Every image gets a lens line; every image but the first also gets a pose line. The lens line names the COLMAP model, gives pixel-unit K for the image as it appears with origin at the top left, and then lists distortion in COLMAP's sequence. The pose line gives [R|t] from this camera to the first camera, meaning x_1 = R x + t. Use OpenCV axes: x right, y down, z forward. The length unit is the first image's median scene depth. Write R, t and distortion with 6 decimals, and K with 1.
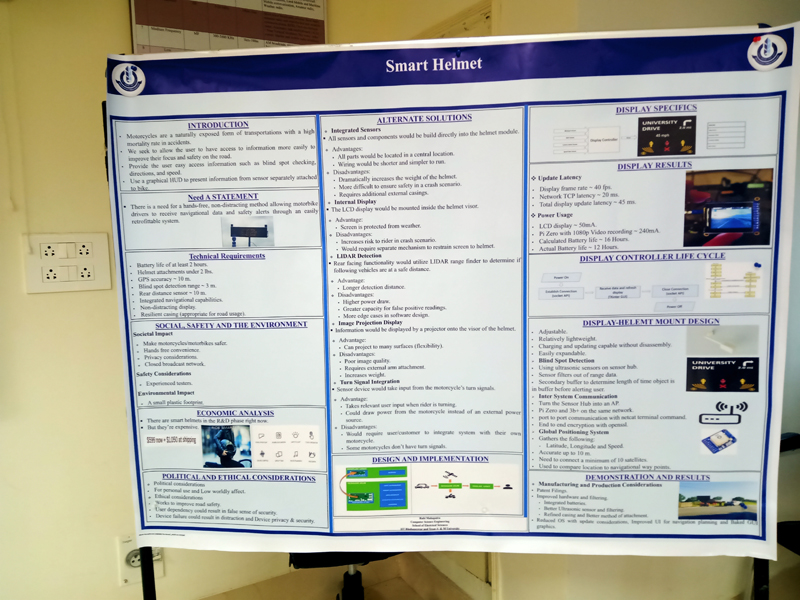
lens RADIAL K [[644.3, 0, 400.0], [0, 644.3, 300.0], [0, 0, 1]] dist [0.092740, -0.164243]
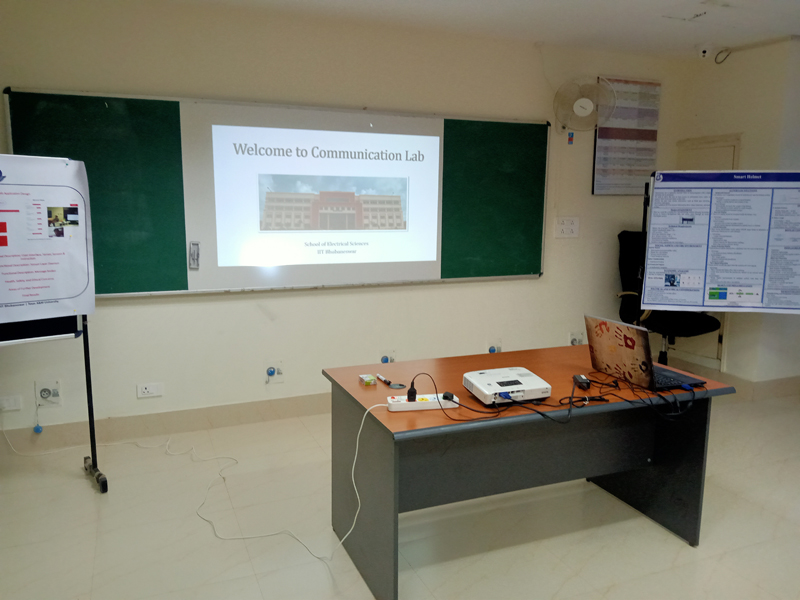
lens RADIAL K [[644.3, 0, 400.0], [0, 644.3, 300.0], [0, 0, 1]] dist [0.092740, -0.164243]
pose [[0.992958, 0.045659, -0.109316, -1.395516], [-0.041349, 0.998287, 0.041383, 0.255622], [0.111018, -0.036571, 0.993145, -2.784580]]
